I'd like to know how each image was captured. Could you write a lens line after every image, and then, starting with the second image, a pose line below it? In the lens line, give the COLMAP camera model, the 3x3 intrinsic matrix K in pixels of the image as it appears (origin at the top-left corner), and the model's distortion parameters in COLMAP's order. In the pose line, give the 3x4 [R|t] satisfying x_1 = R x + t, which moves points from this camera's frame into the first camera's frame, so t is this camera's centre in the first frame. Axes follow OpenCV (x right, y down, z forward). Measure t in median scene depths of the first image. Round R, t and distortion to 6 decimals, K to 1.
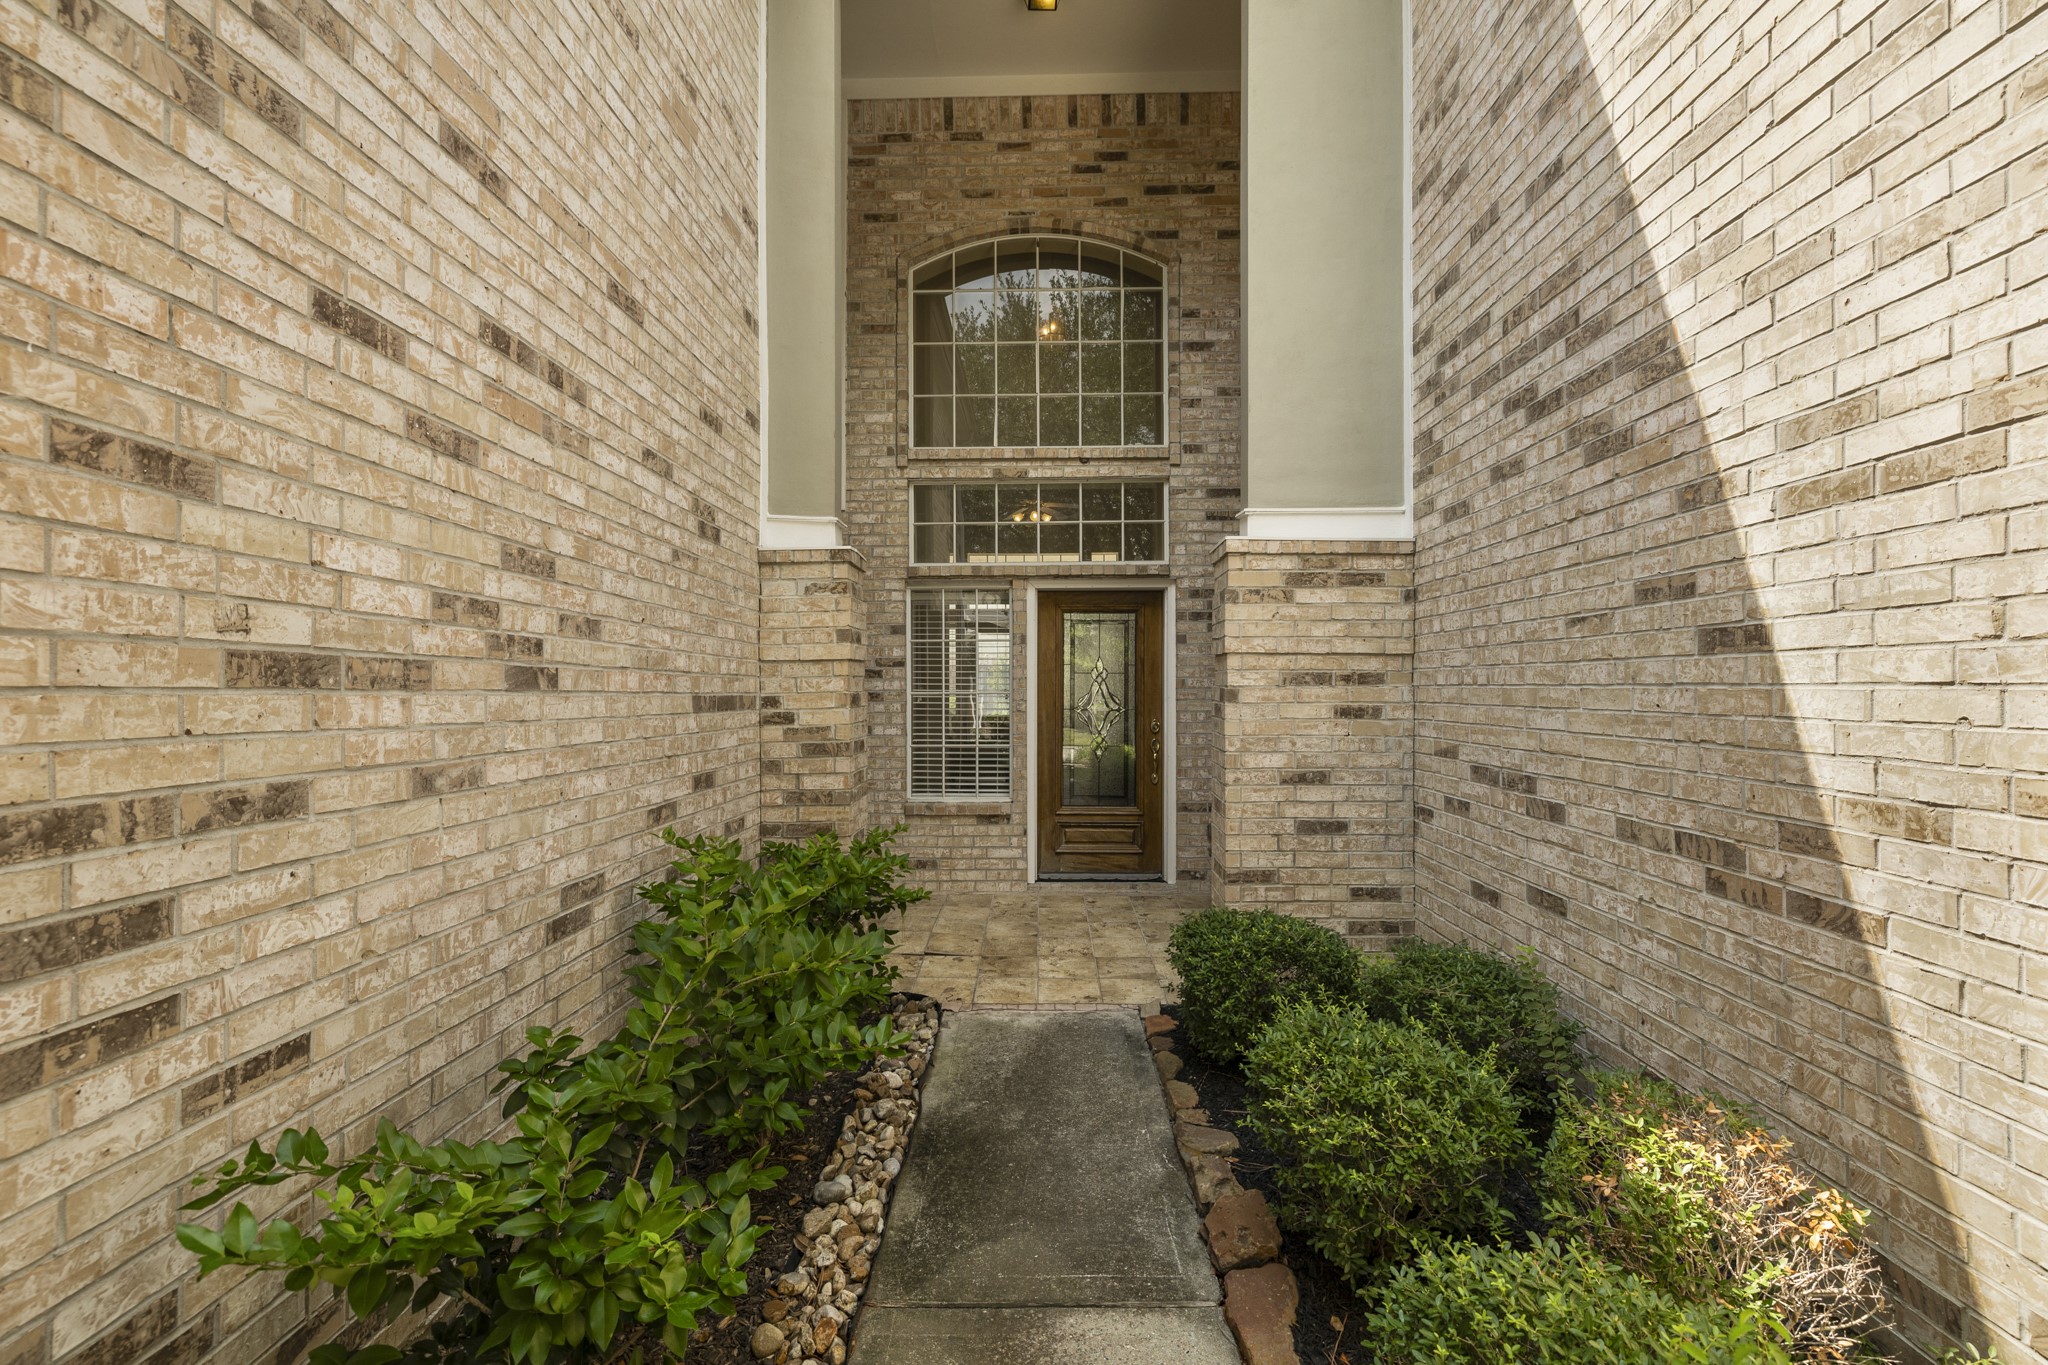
lens RADIAL K [[878.1, 0, 1029.8], [0, 878.1, 692.2], [0, 0, 1]] dist [0.000252, 0.000643]
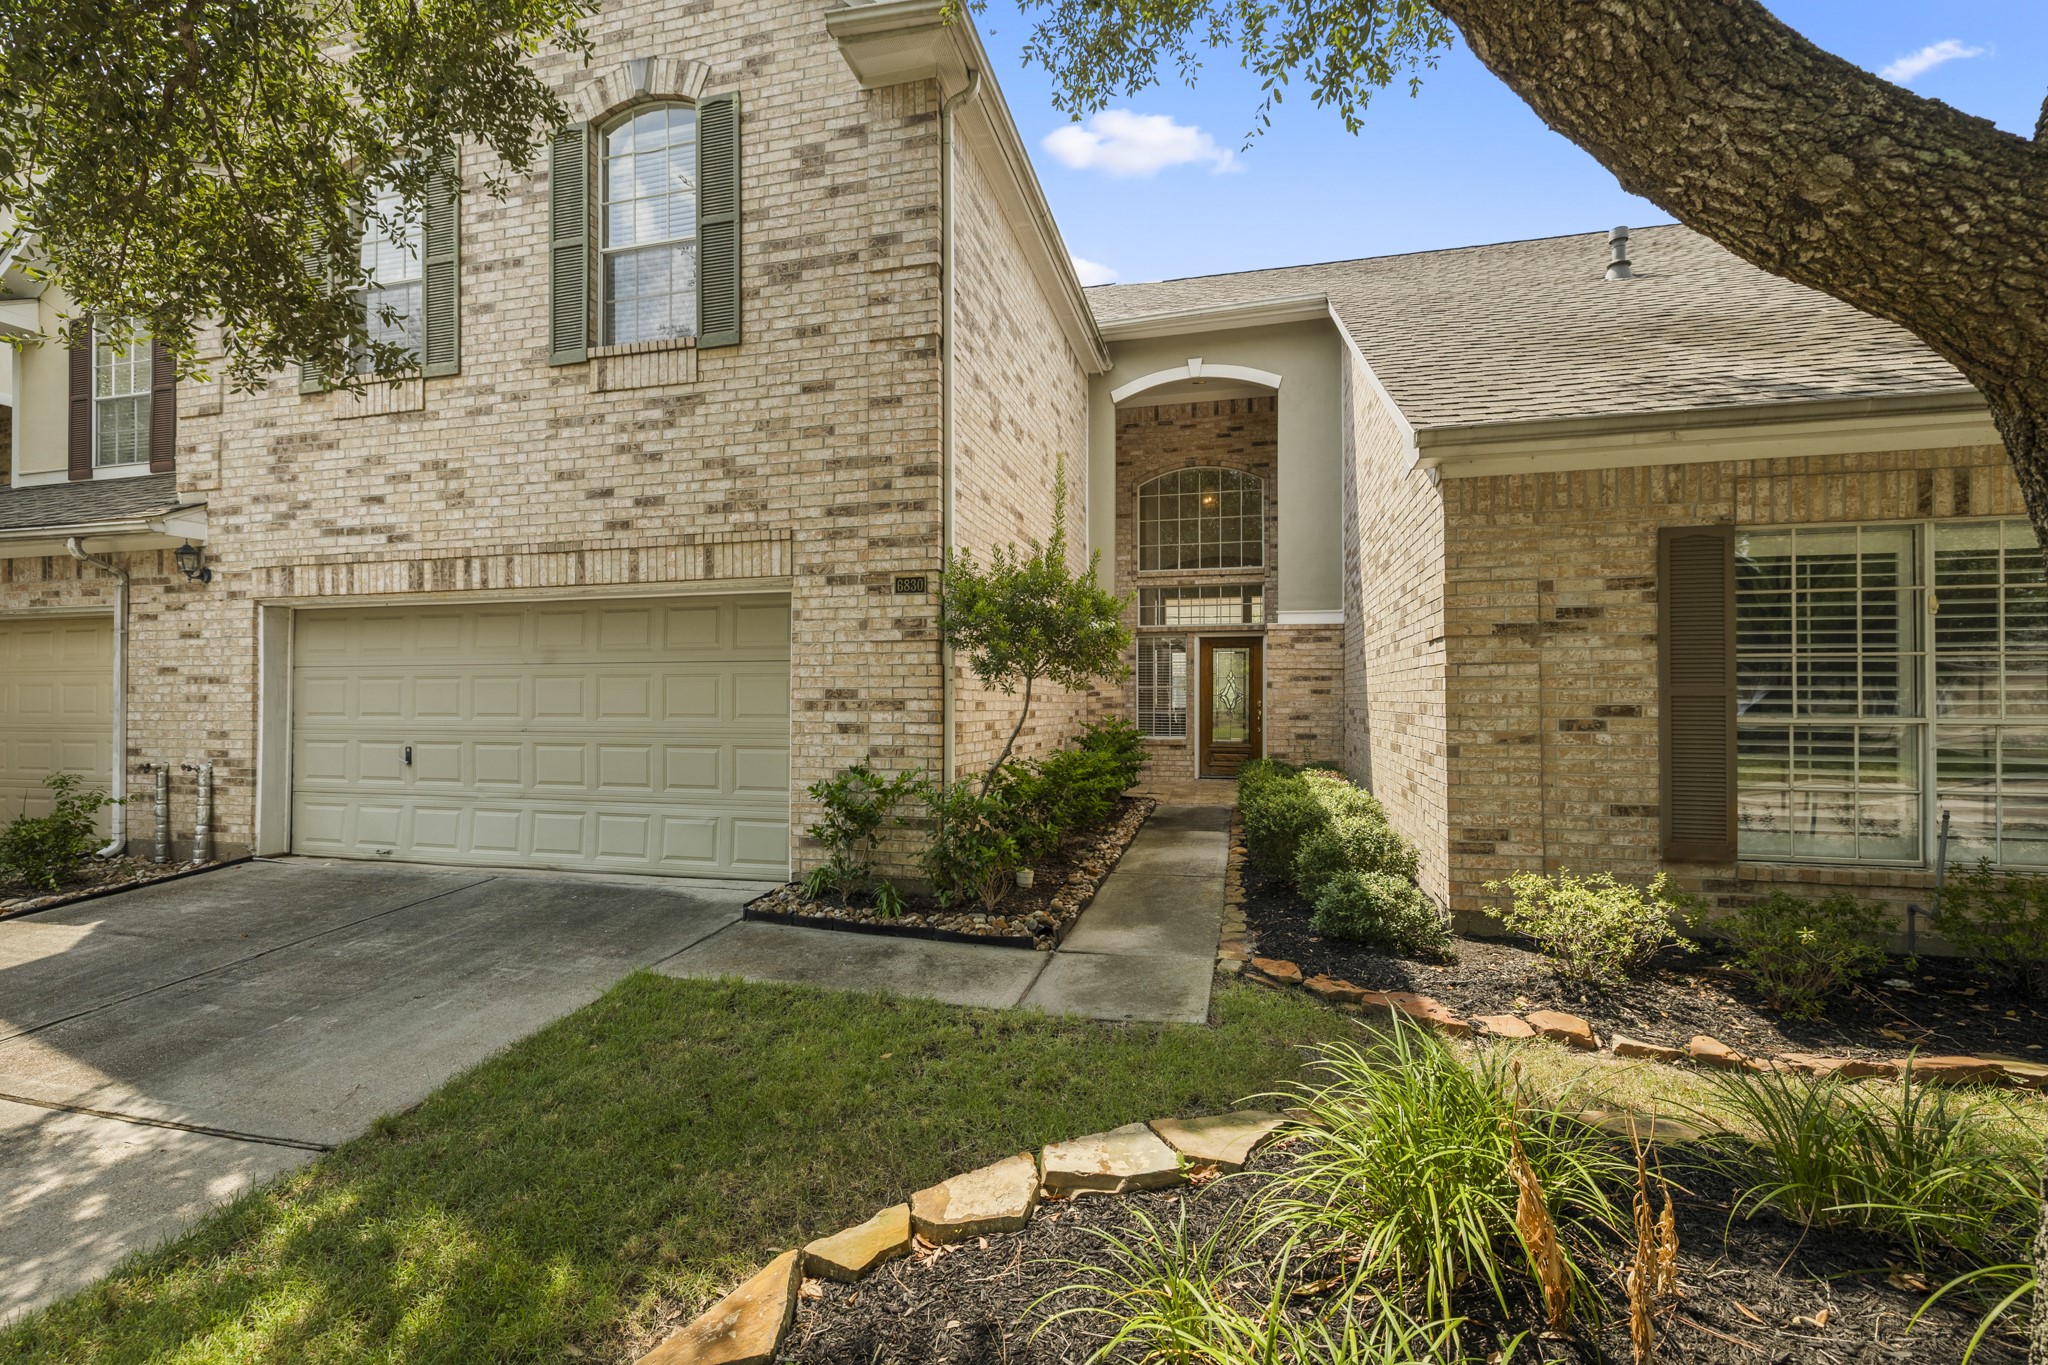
lens RADIAL K [[878.1, 0, 1029.8], [0, 878.1, 692.2], [0, 0, 1]] dist [0.000252, 0.000643]
pose [[0.975685, 0.000622, -0.219177, 0.088171], [-0.002811, 0.999949, -0.009676, 0.041754], [0.219159, 0.010057, 0.975637, -1.350409]]
